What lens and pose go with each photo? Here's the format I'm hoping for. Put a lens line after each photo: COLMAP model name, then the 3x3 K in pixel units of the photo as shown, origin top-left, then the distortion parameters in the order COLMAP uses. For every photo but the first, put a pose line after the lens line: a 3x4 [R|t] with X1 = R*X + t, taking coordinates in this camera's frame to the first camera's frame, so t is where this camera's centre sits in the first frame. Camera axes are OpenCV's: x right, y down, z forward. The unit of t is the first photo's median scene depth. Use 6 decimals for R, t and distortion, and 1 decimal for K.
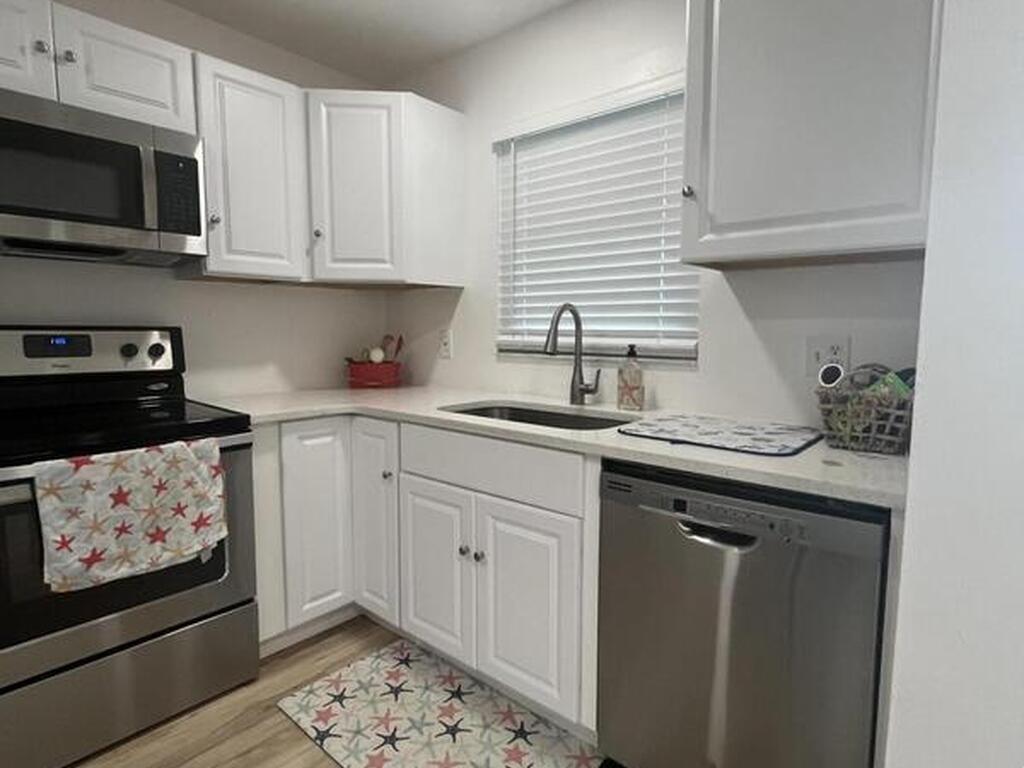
lens RADIAL K [[552.2, 0, 513.6], [0, 552.2, 382.2], [0, 0, 1]] dist [-0.003872, 0.000943]
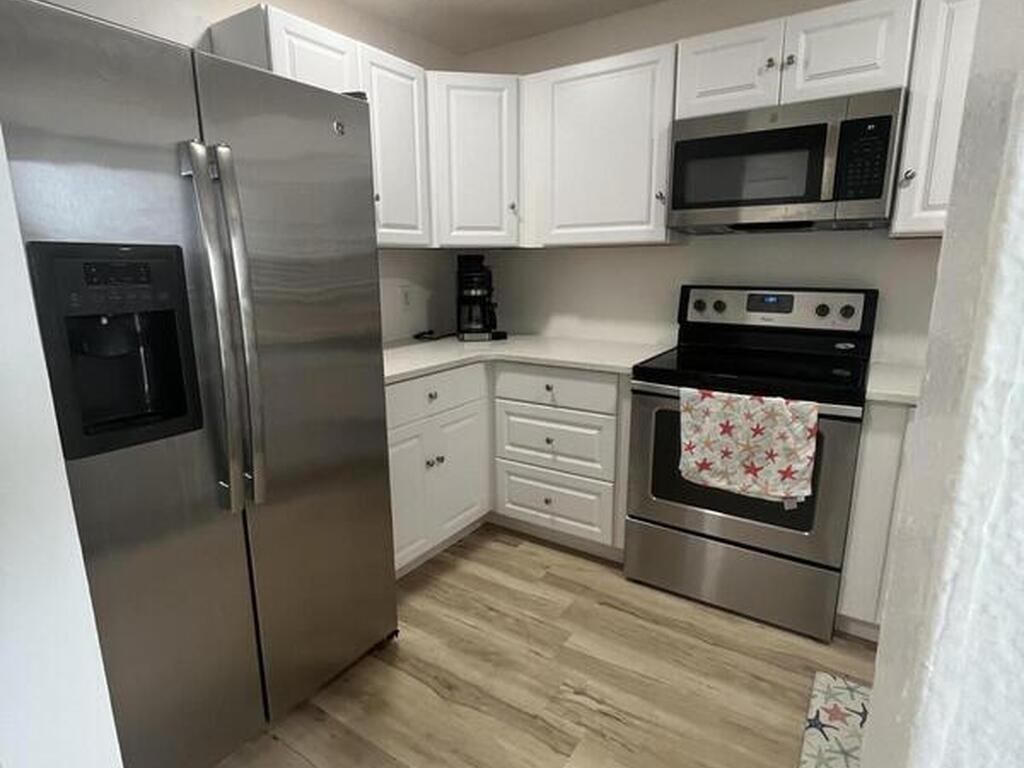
lens RADIAL K [[552.2, 0, 513.6], [0, 552.2, 382.2], [0, 0, 1]] dist [-0.003872, 0.000943]
pose [[0.123130, 0.203632, -0.971274, 0.387543], [-0.090863, 0.976924, 0.193297, -0.085756], [0.988222, 0.064452, 0.138791, 0.276143]]
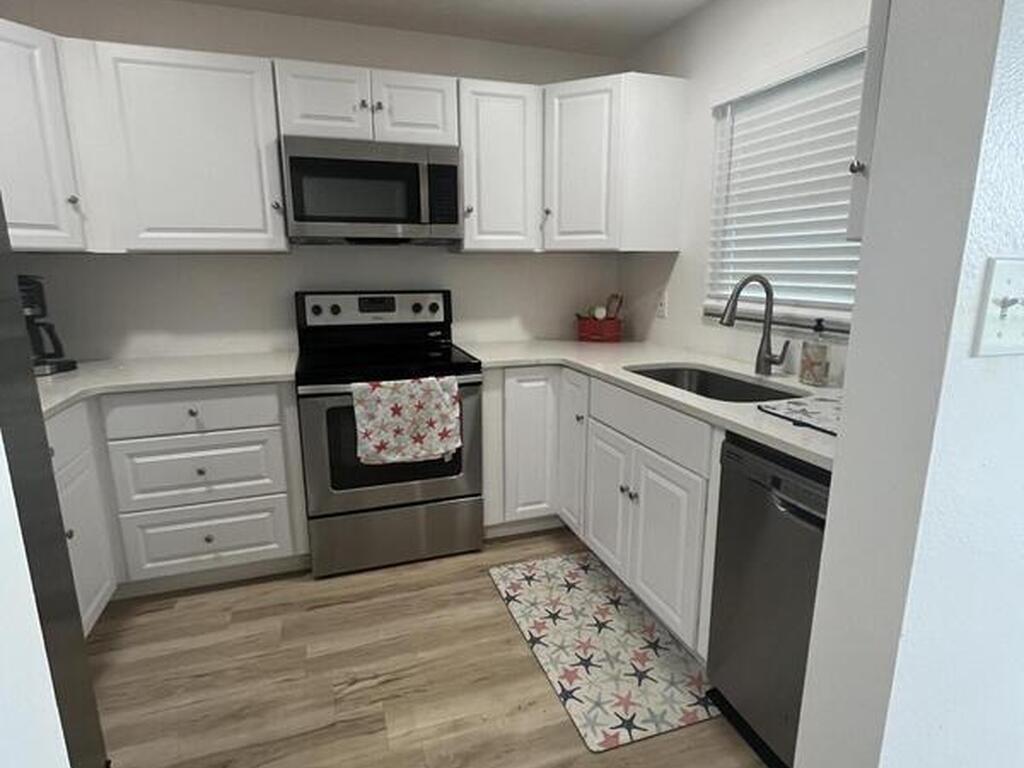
lens RADIAL K [[552.2, 0, 513.6], [0, 552.2, 382.2], [0, 0, 1]] dist [-0.003872, 0.000943]
pose [[0.863654, 0.098262, -0.494416, 0.271478], [-0.042367, 0.991496, 0.123046, -0.060800], [0.502302, -0.085322, 0.860472, -0.127162]]
